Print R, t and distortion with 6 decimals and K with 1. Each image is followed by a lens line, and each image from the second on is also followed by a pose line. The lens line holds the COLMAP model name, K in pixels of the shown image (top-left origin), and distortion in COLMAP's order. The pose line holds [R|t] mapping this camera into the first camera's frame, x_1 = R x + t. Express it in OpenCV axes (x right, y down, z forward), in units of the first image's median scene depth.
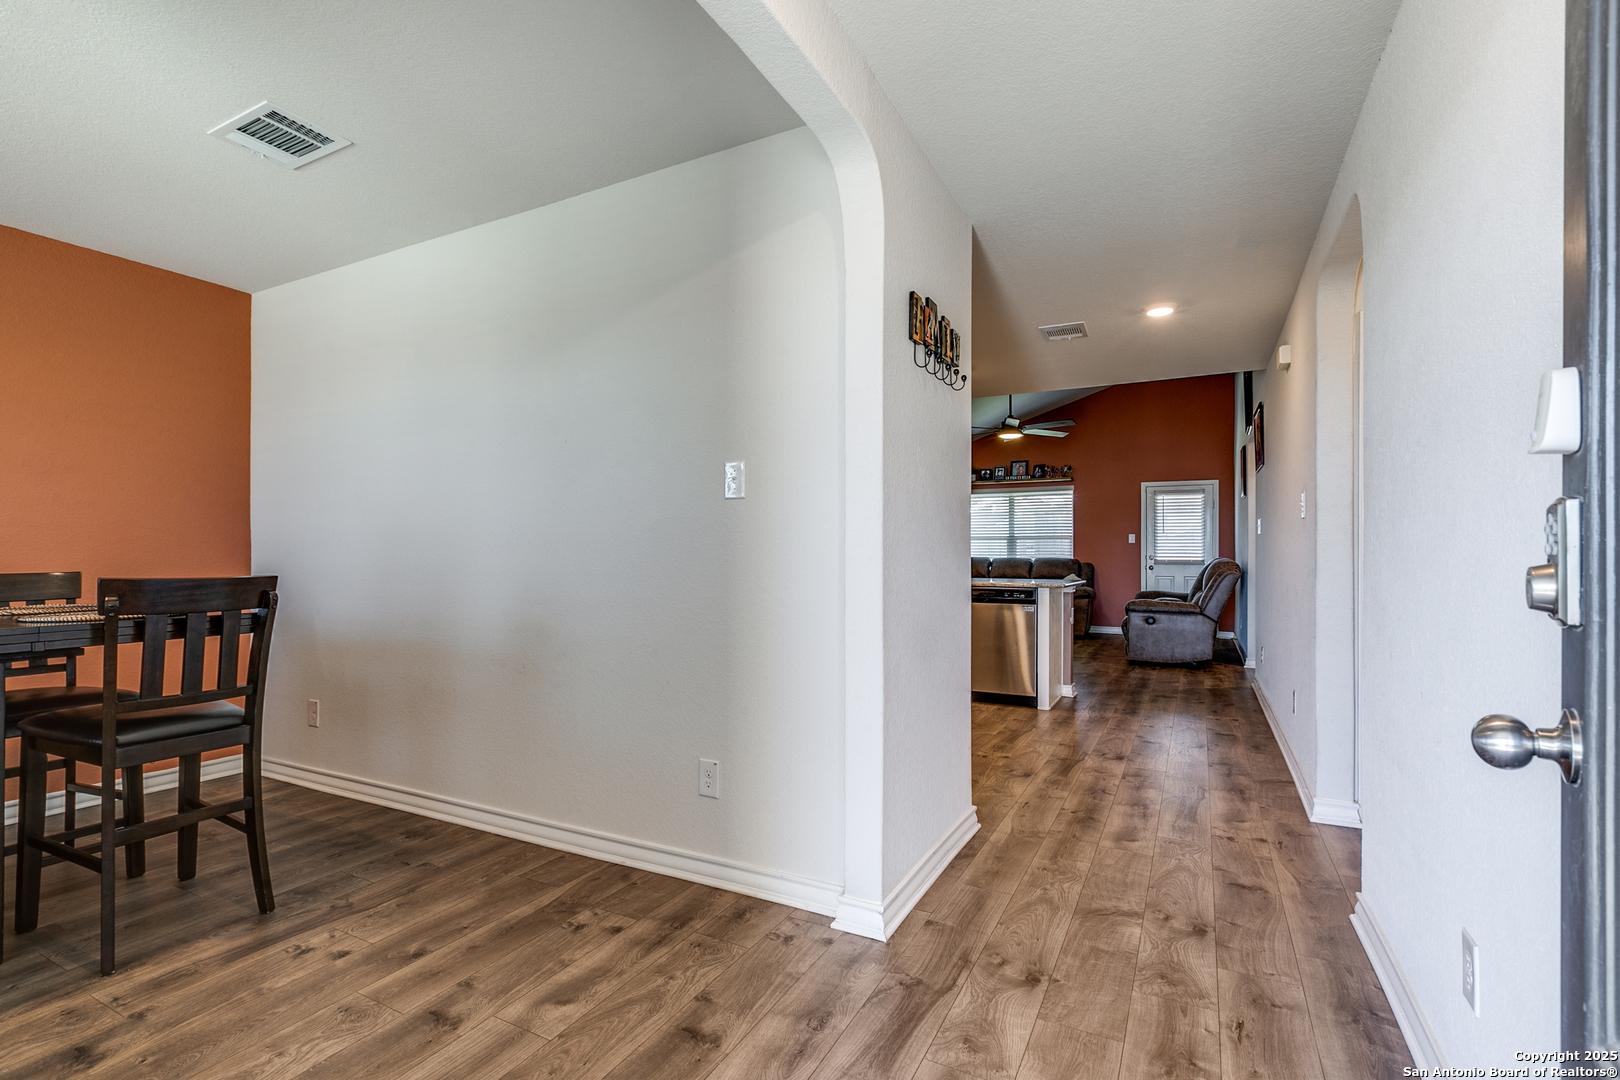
lens RADIAL K [[747.6, 0, 810.0], [0, 747.6, 540.0], [0, 0, 1]] dist [-0.001345, 0.000025]
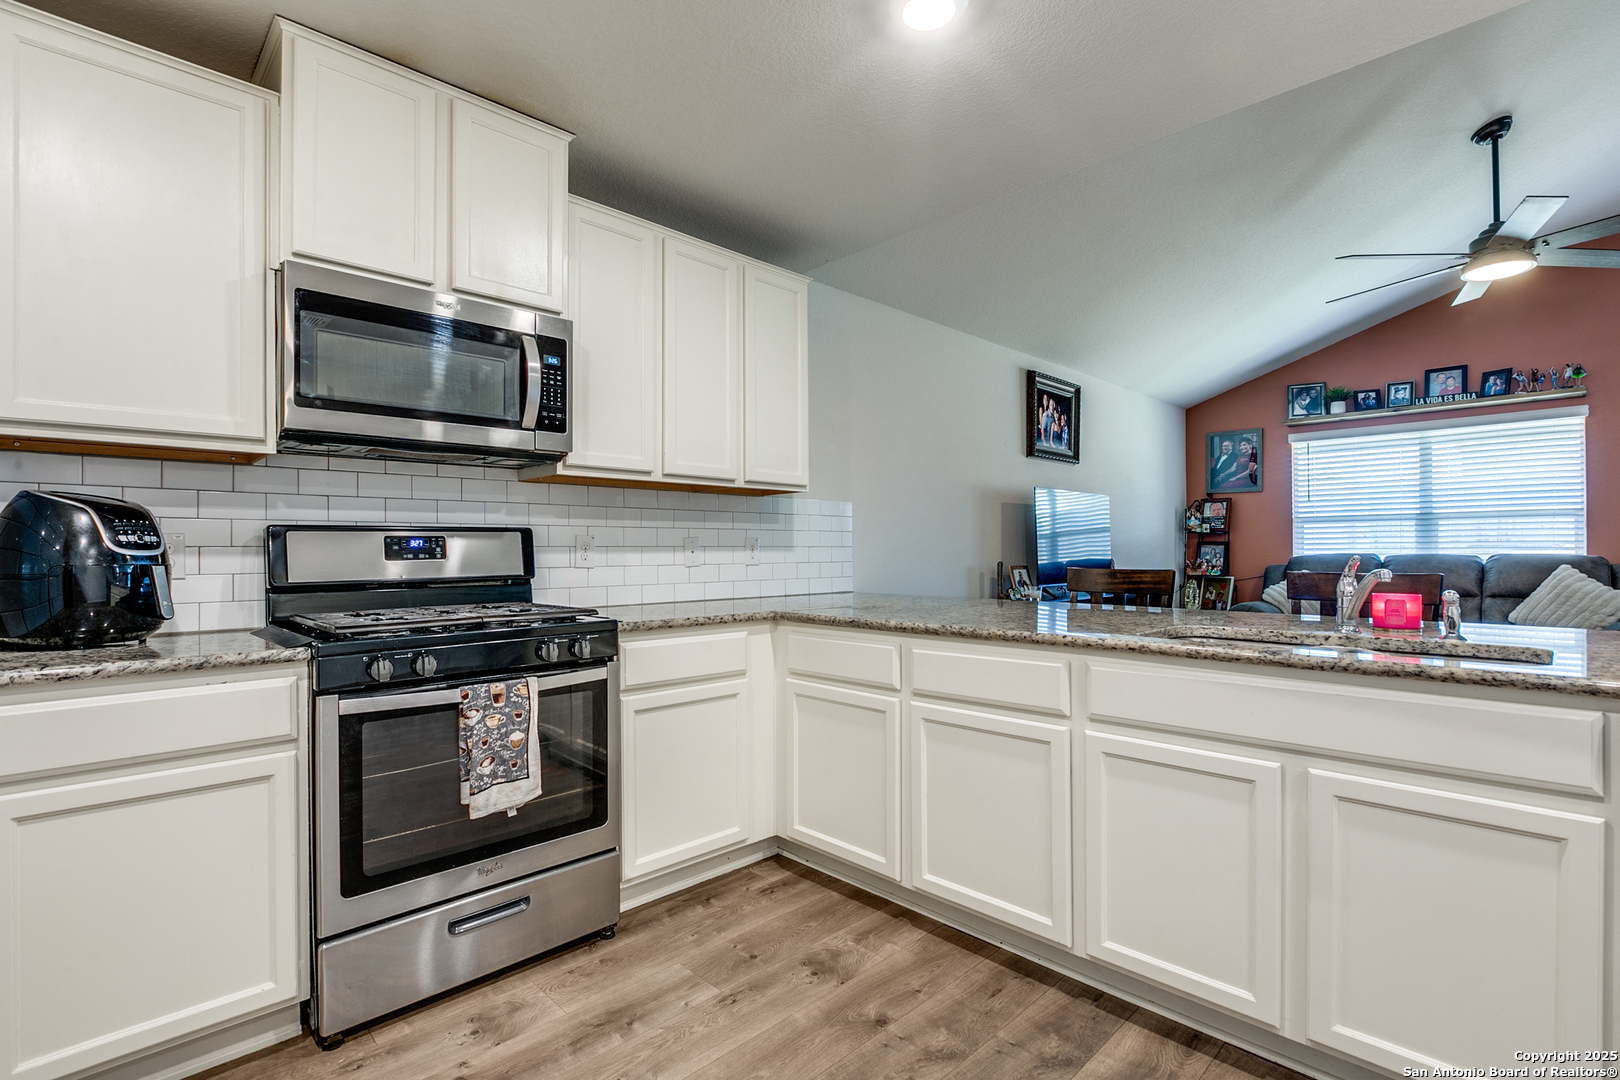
lens RADIAL K [[750.4, 0, 799.3], [0, 750.4, 548.2], [0, 0, 1]] dist [-0.011755, -0.000162]
pose [[0.947458, -0.008809, -0.319760, 0.025915], [0.014186, 0.999794, 0.014490, 0.007523], [0.319566, -0.018265, 0.947388, 0.506194]]
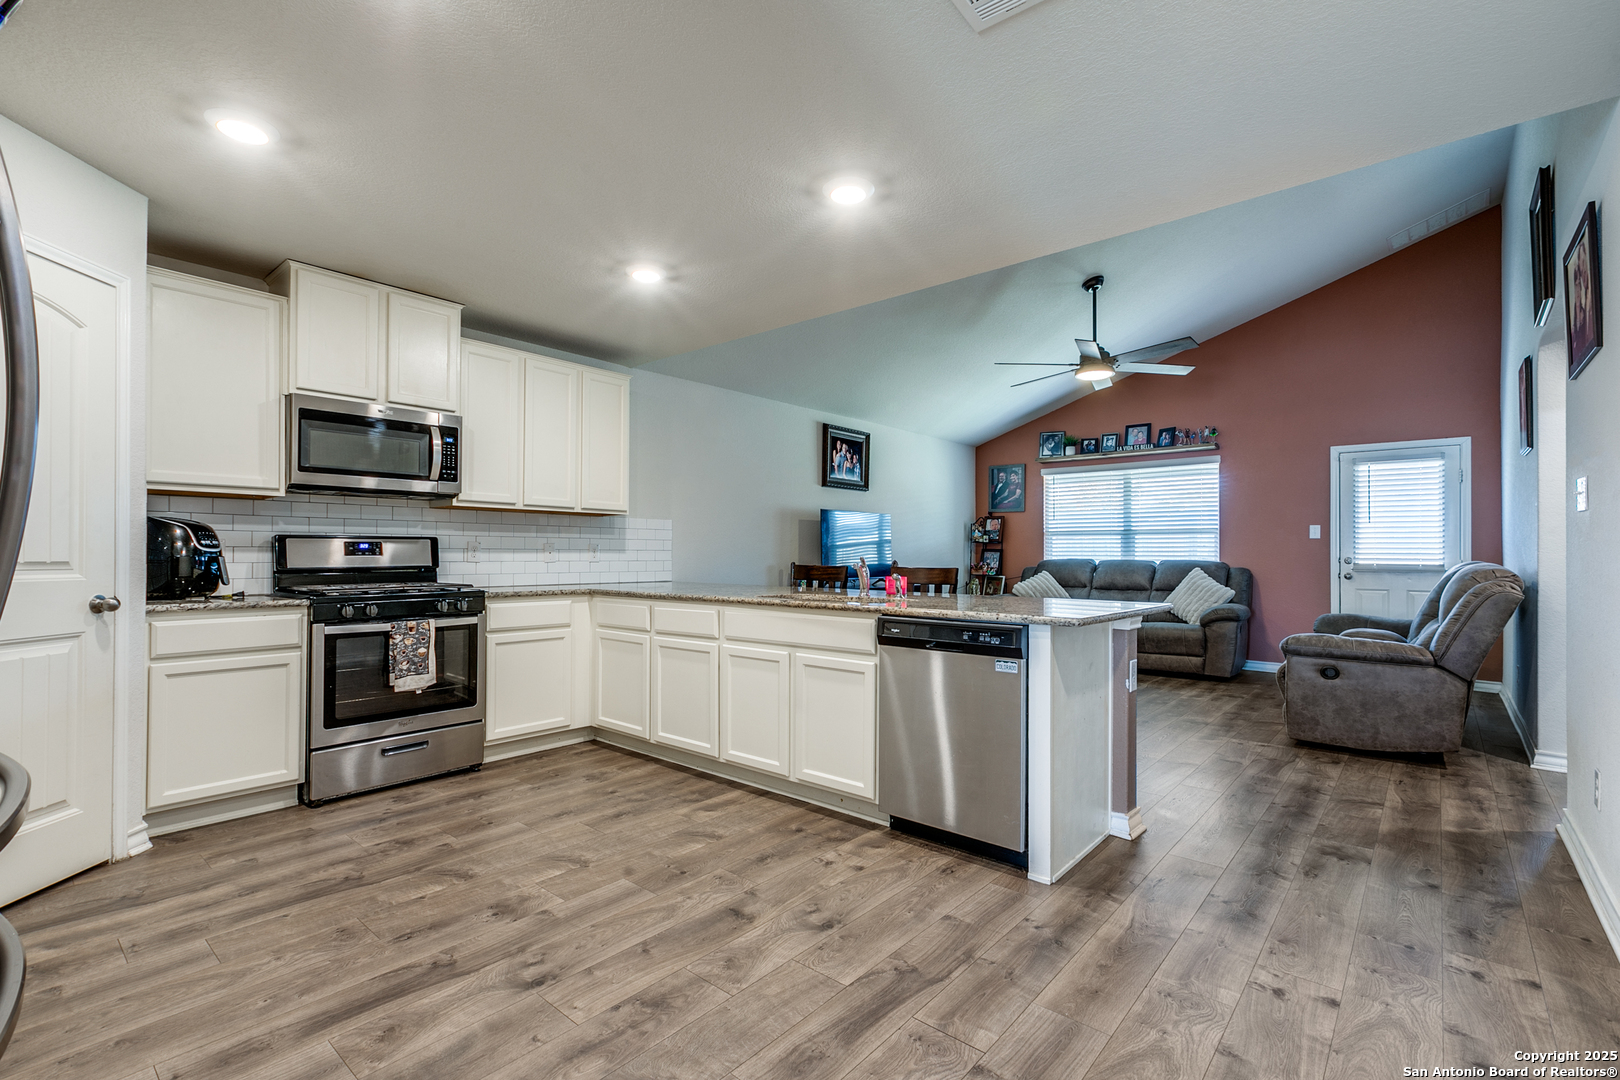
lens RADIAL K [[729.8, 0, 802.3], [0, 729.8, 545.8], [0, 0, 1]] dist [0.008048, -0.000408]
pose [[0.972209, -0.002544, -0.234103, 0.181427], [0.004196, 0.999970, 0.006560, 0.005751], [0.234079, -0.007360, 0.972190, 0.337423]]
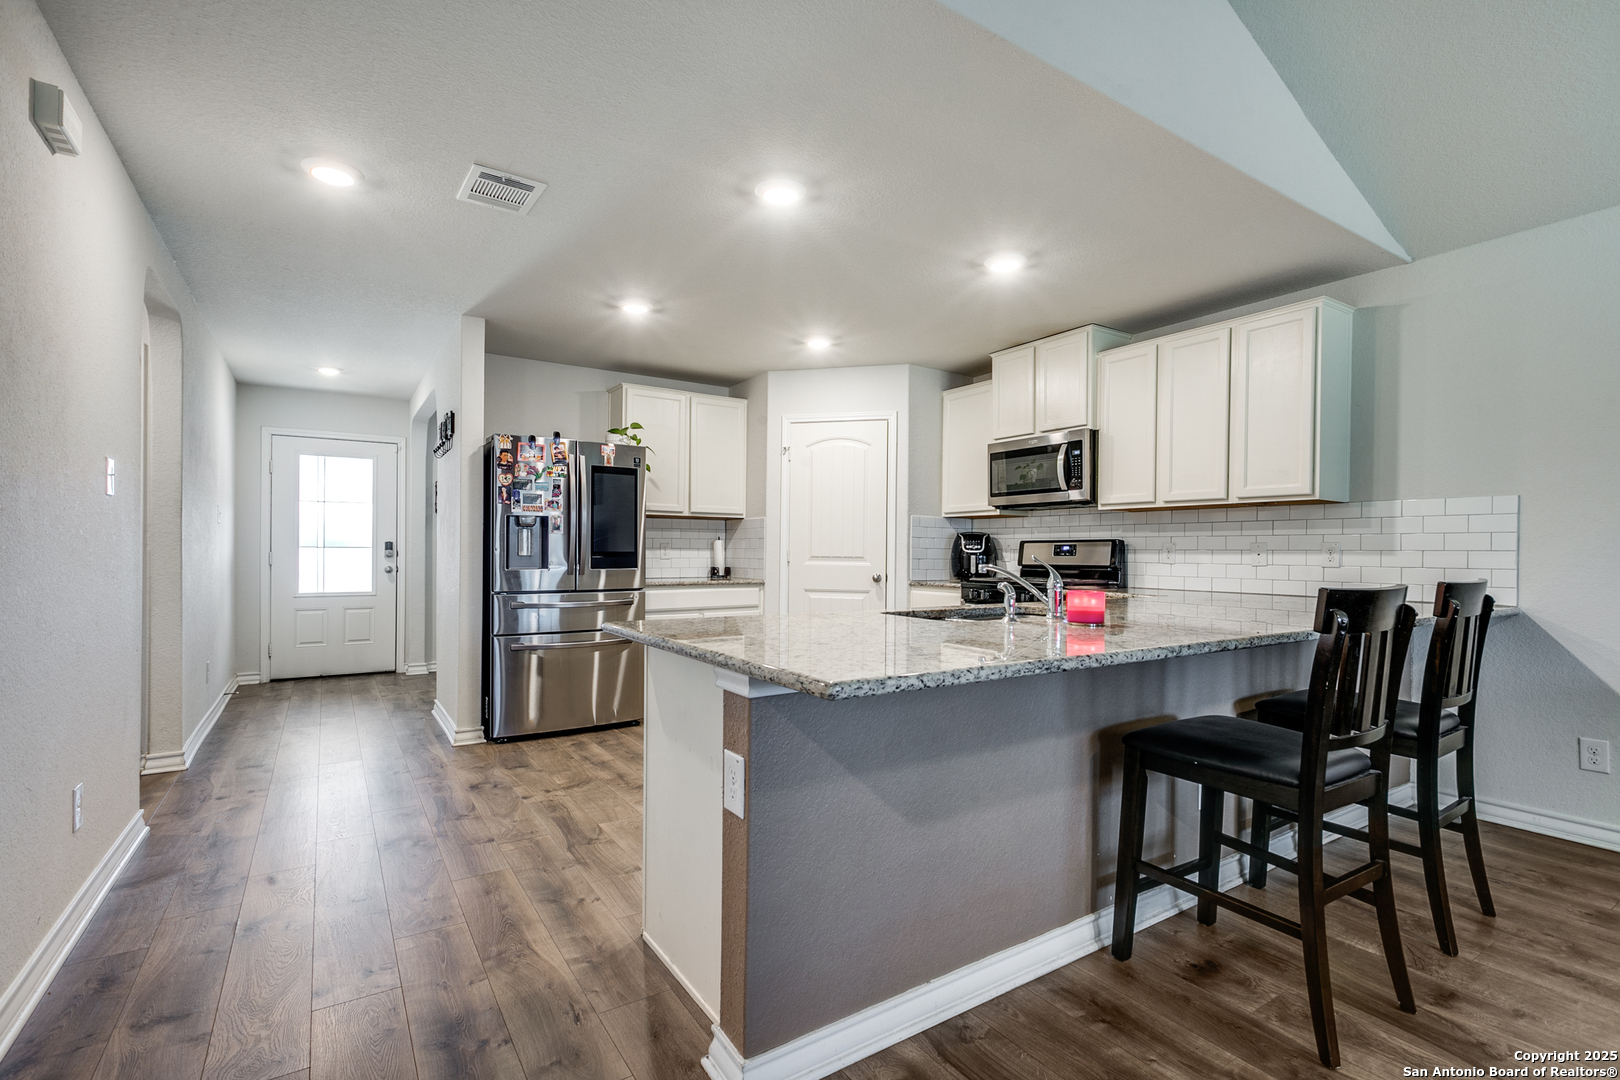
lens RADIAL K [[739.1, 0, 799.1], [0, 739.1, 553.0], [0, 0, 1]] dist [-0.001406, -0.000085]
pose [[-0.496767, -0.005366, -0.867868, 0.411484], [0.007697, 0.999914, -0.010588, 0.016225], [0.867850, -0.011940, -0.496683, 0.837265]]
